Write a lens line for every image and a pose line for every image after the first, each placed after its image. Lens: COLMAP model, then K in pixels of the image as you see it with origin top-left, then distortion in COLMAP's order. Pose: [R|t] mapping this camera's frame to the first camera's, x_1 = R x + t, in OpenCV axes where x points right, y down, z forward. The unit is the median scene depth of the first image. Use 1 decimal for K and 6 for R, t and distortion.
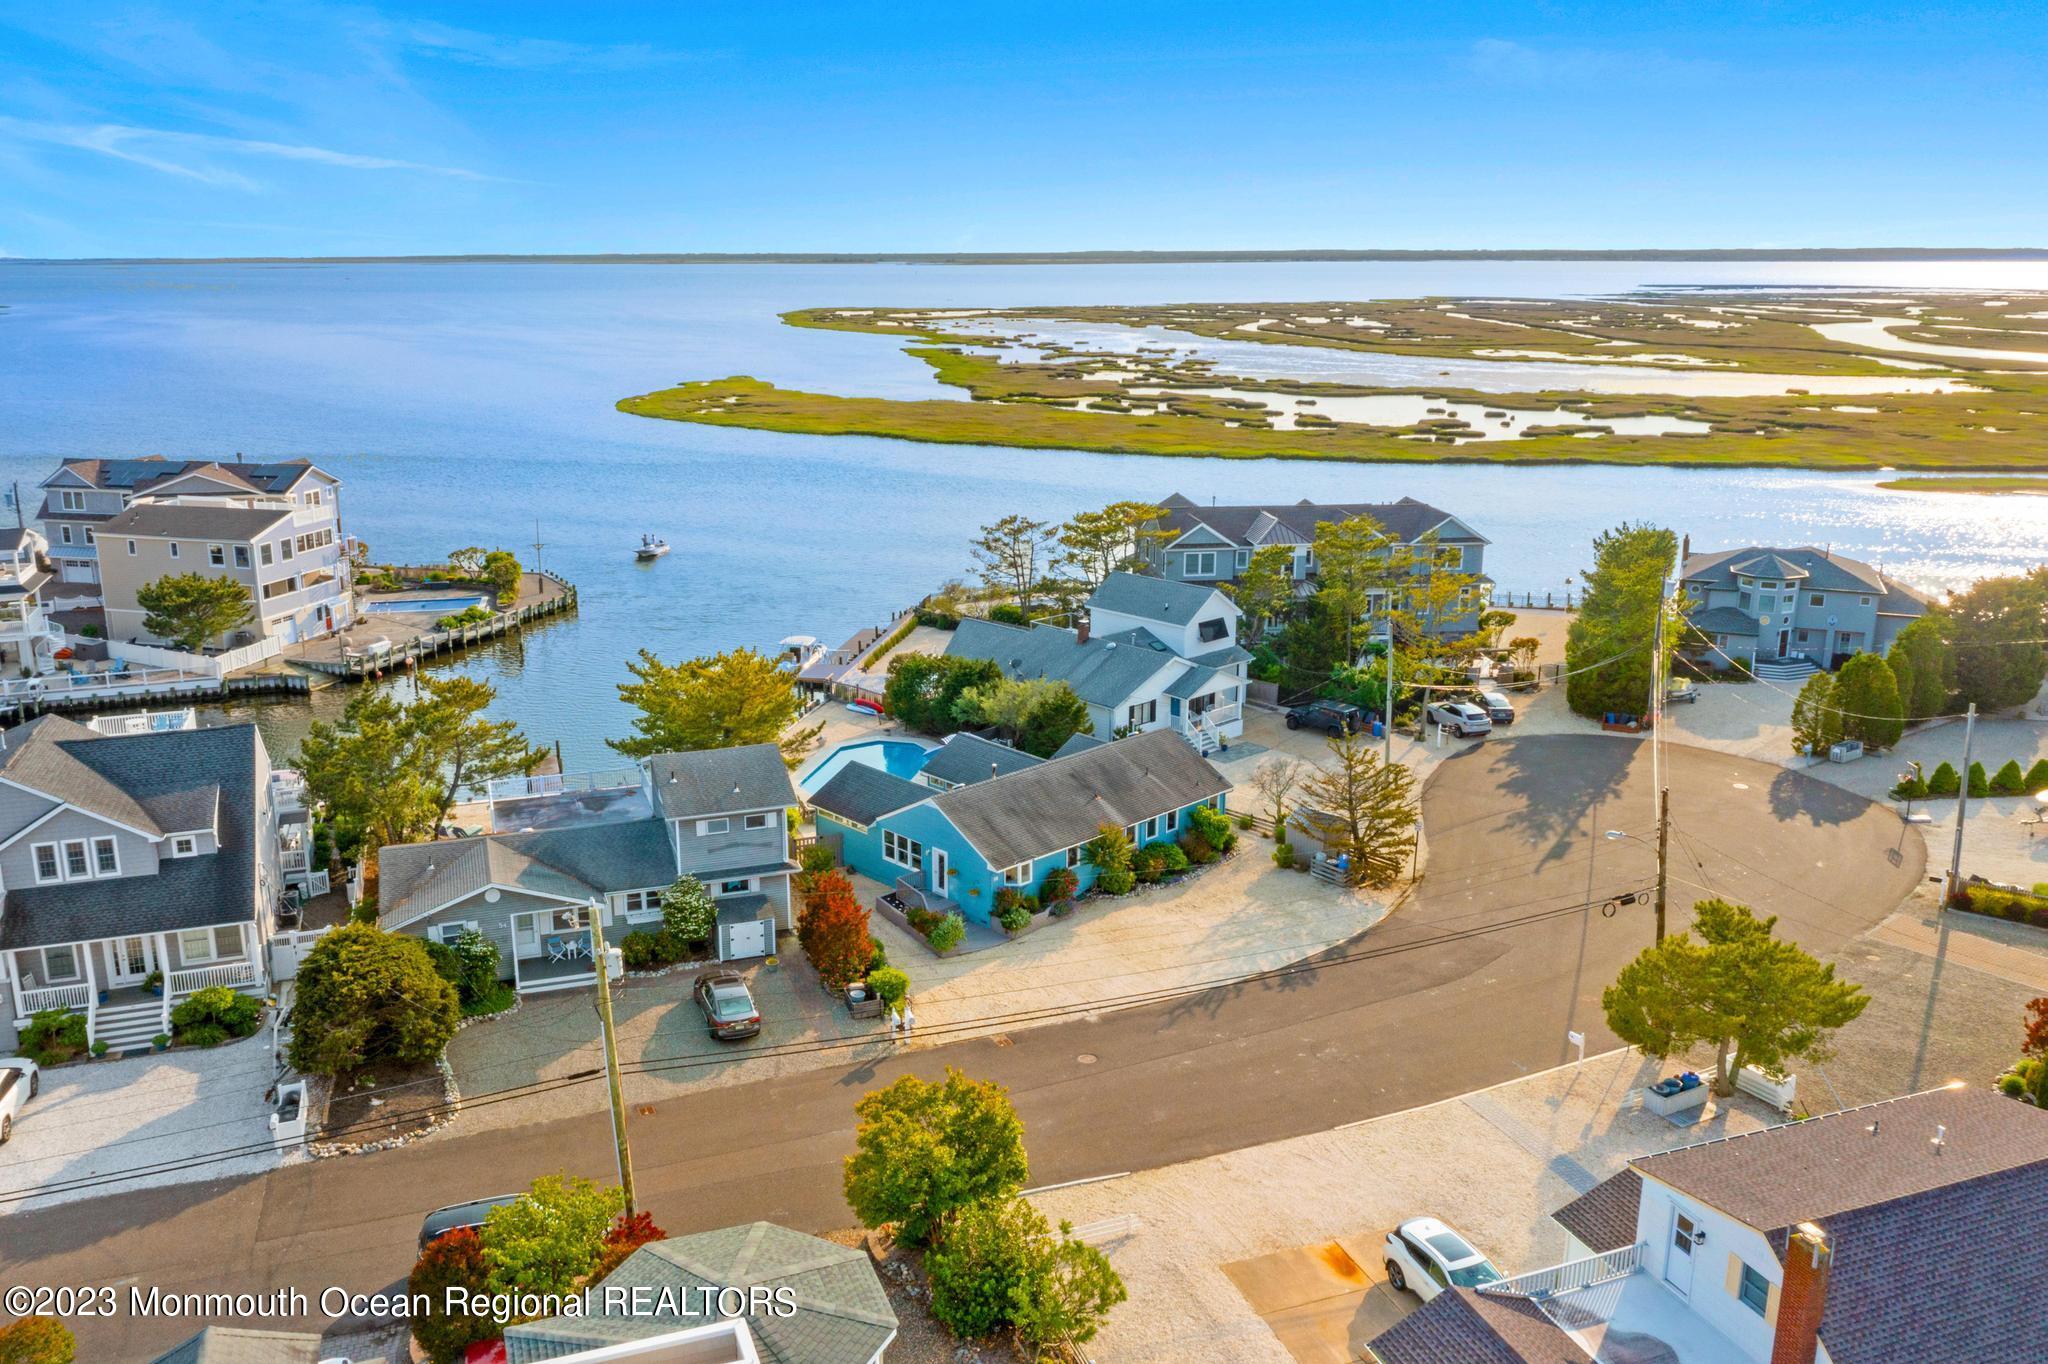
lens RADIAL K [[1616.4, 0, 1010.8], [0, 1616.4, 678.2], [0, 0, 1]] dist [-0.024057, 0.014450]
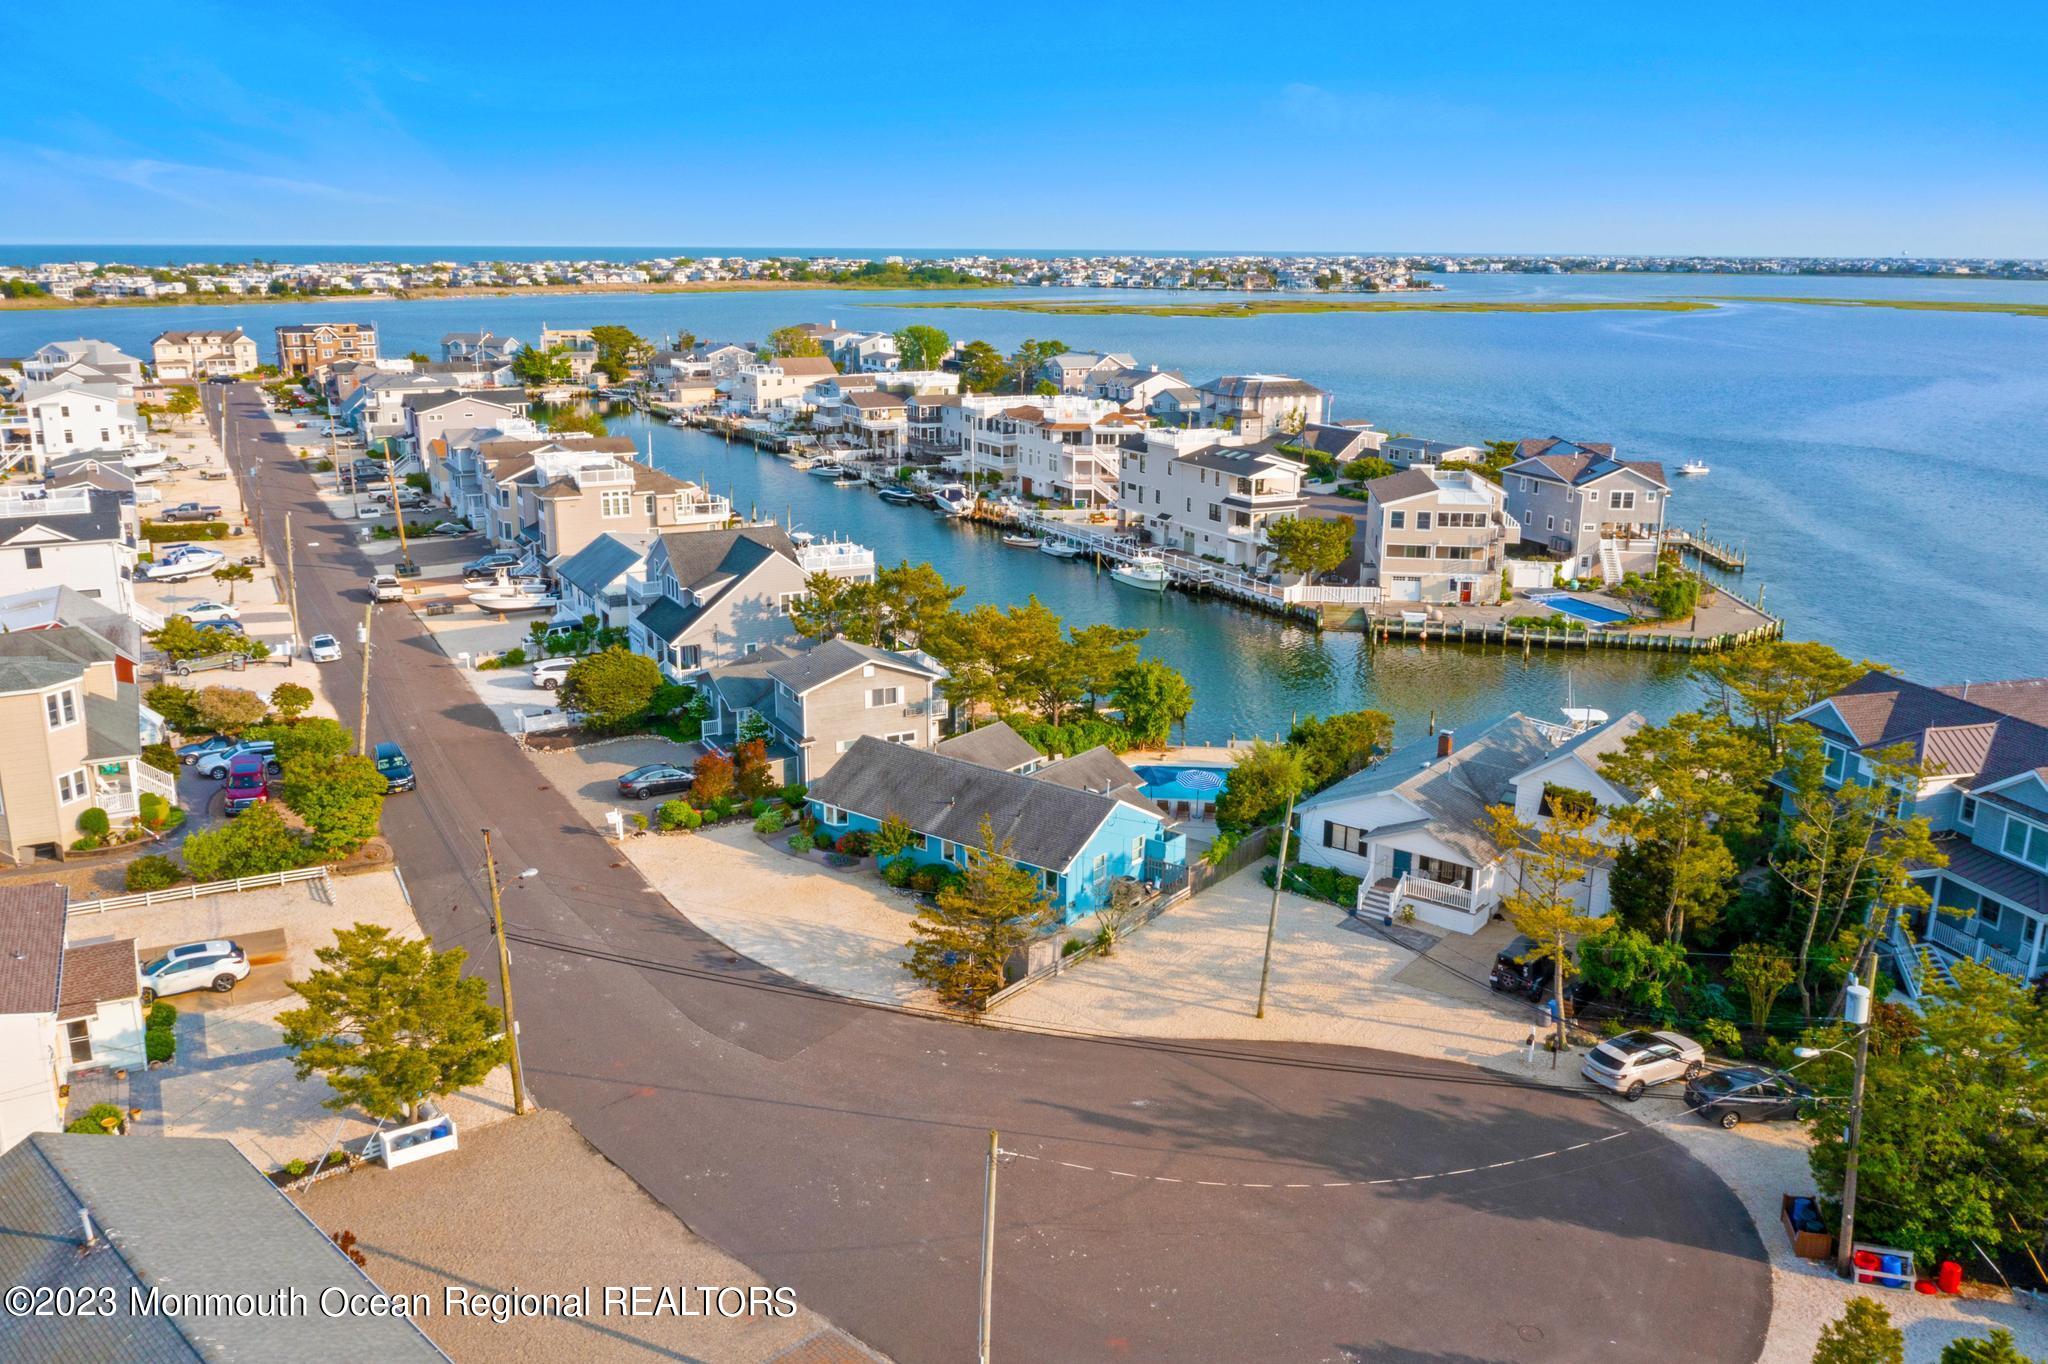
lens RADIAL K [[1616.4, 0, 1010.8], [0, 1616.4, 678.2], [0, 0, 1]] dist [-0.024057, 0.014450]
pose [[0.137513, 0.256894, -0.956606, 0.992563], [-0.258870, 0.941535, 0.215634, -0.226450], [0.956074, 0.217984, 0.195976, 0.800543]]
